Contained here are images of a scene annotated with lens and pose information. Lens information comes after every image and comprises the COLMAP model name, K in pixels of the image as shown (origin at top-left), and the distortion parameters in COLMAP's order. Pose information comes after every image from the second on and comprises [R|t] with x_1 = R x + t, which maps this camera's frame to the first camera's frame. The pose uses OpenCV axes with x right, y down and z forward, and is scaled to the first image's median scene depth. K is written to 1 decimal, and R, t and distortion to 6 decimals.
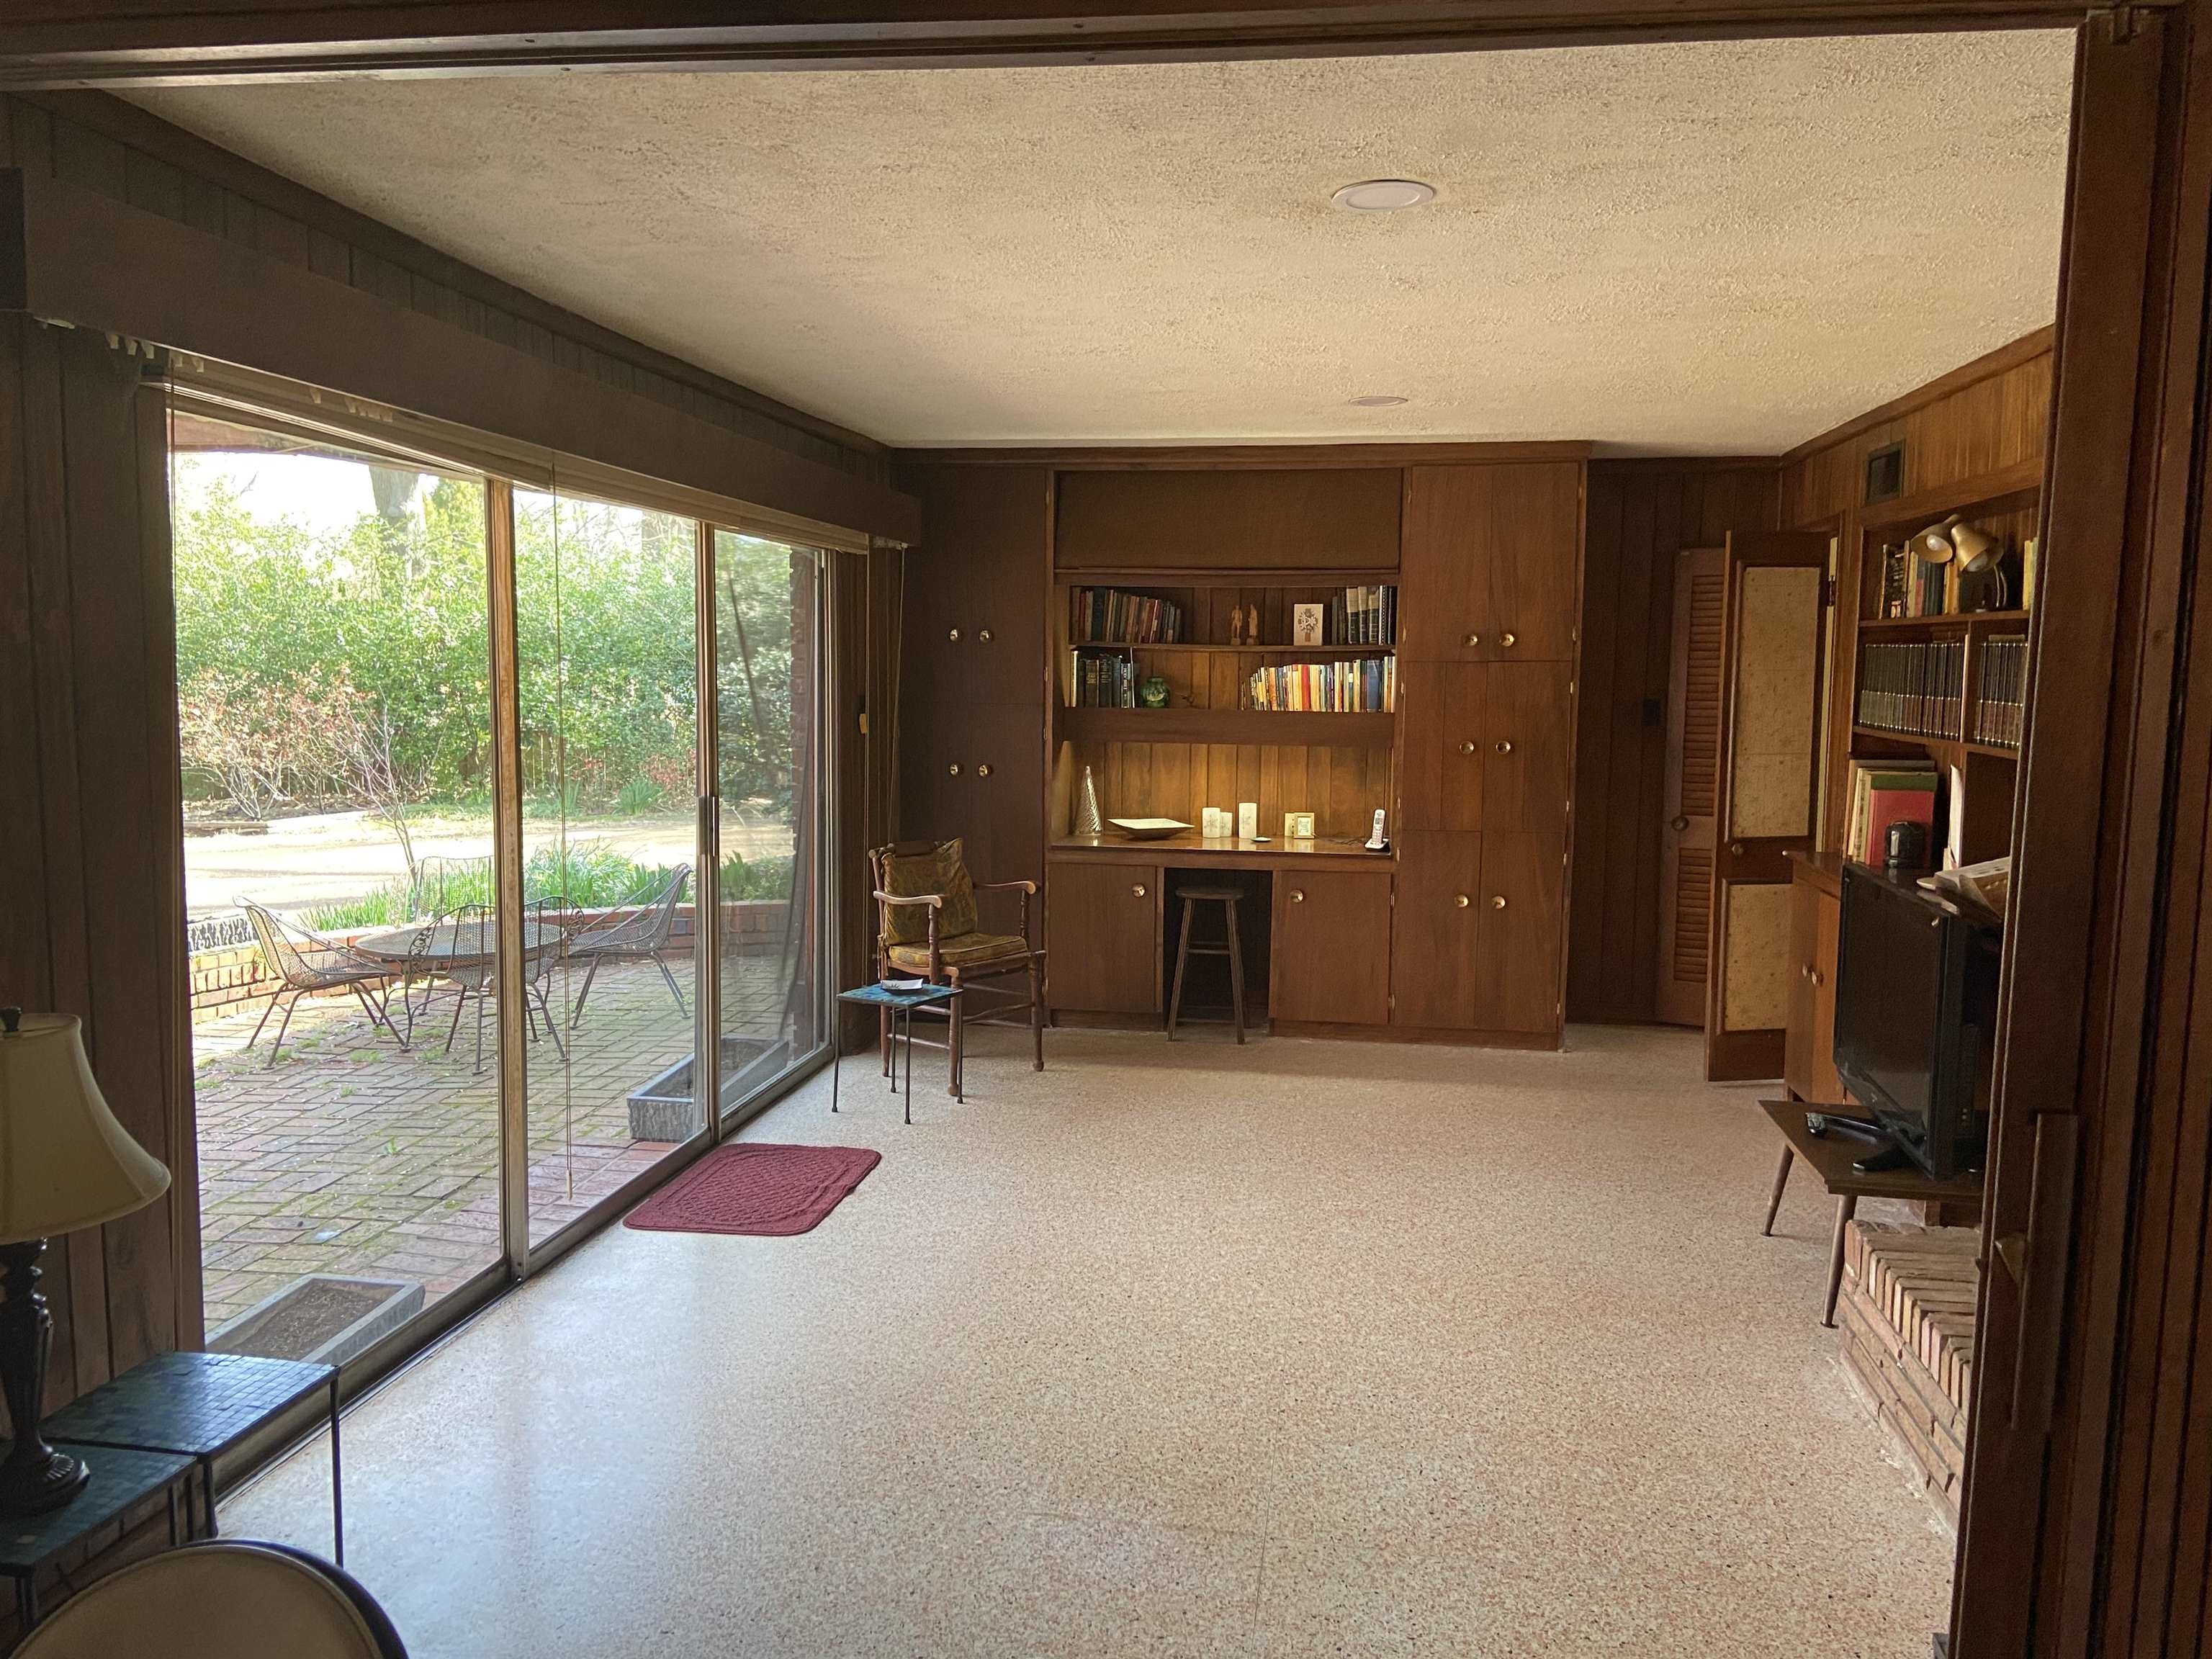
lens RADIAL K [[1643.9, 0, 1103.2], [0, 1643.9, 837.2], [0, 0, 1]] dist [0.138672, -0.169062]
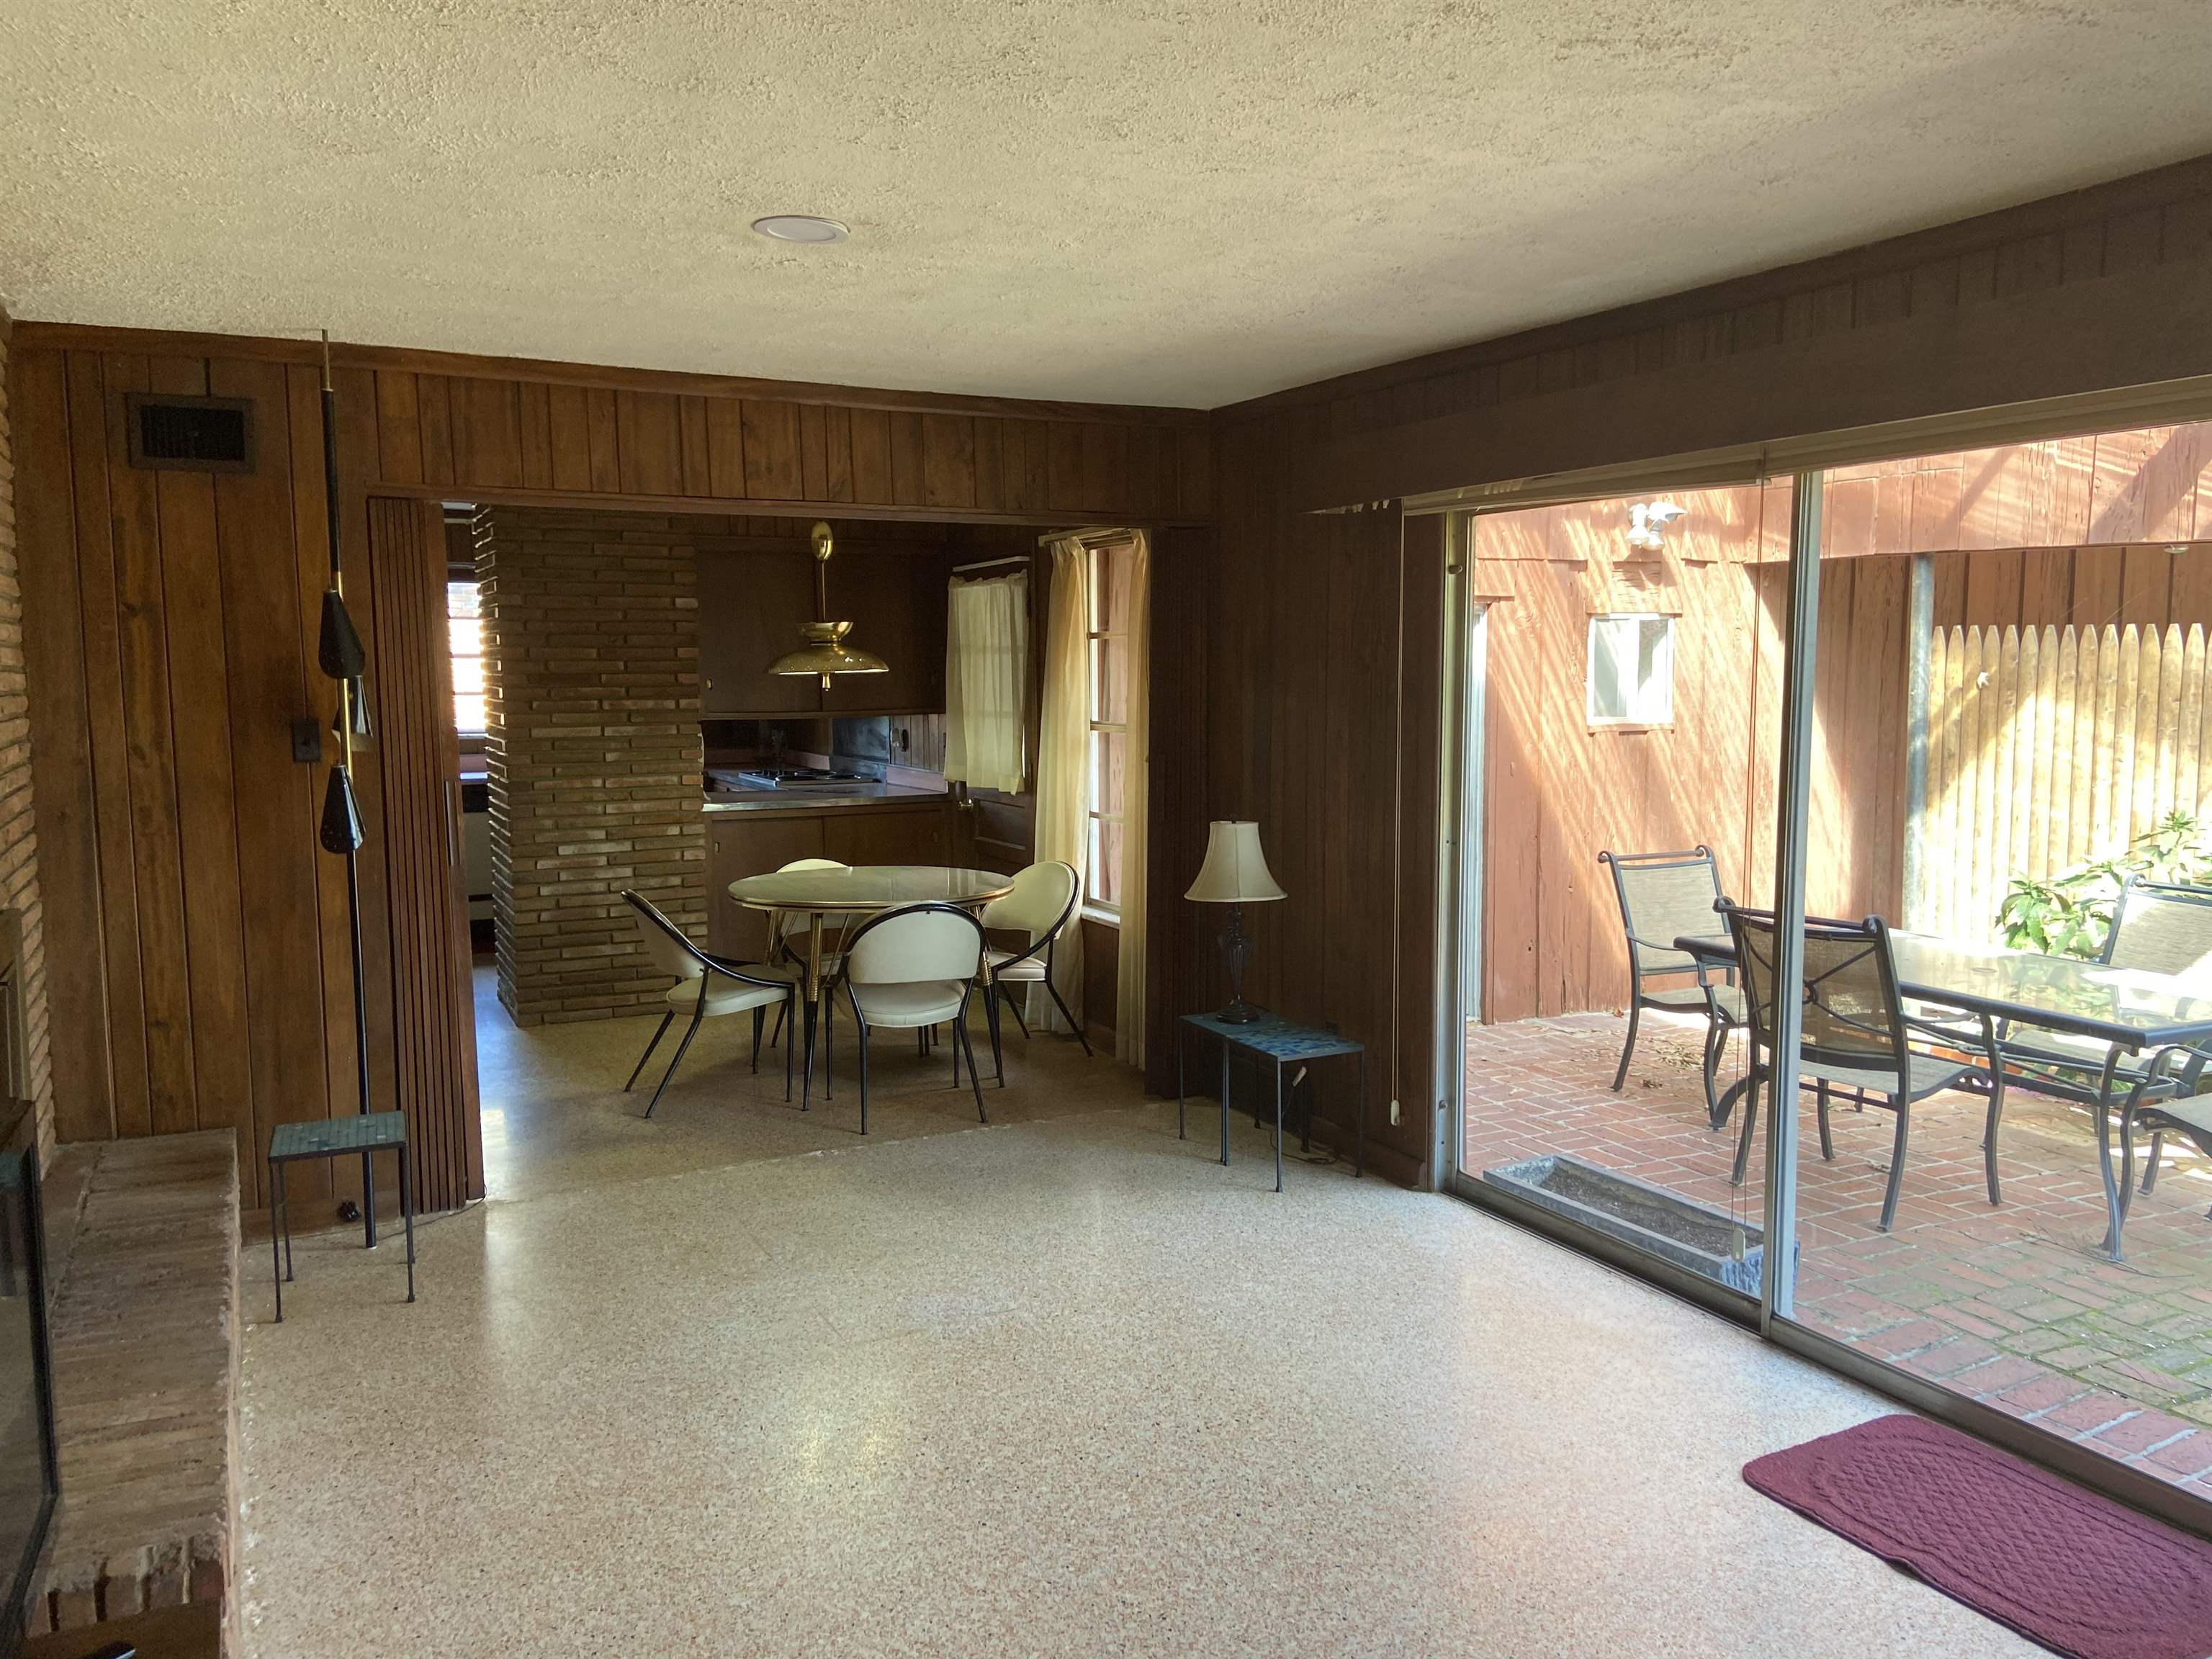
lens RADIAL K [[1643.9, 0, 1103.2], [0, 1643.9, 837.2], [0, 0, 1]] dist [0.138672, -0.169062]
pose [[-0.809479, 0.047098, -0.585257, 0.596850], [-0.068237, 0.982477, 0.173444, -0.178947], [0.583170, 0.180336, -0.792081, 1.836906]]
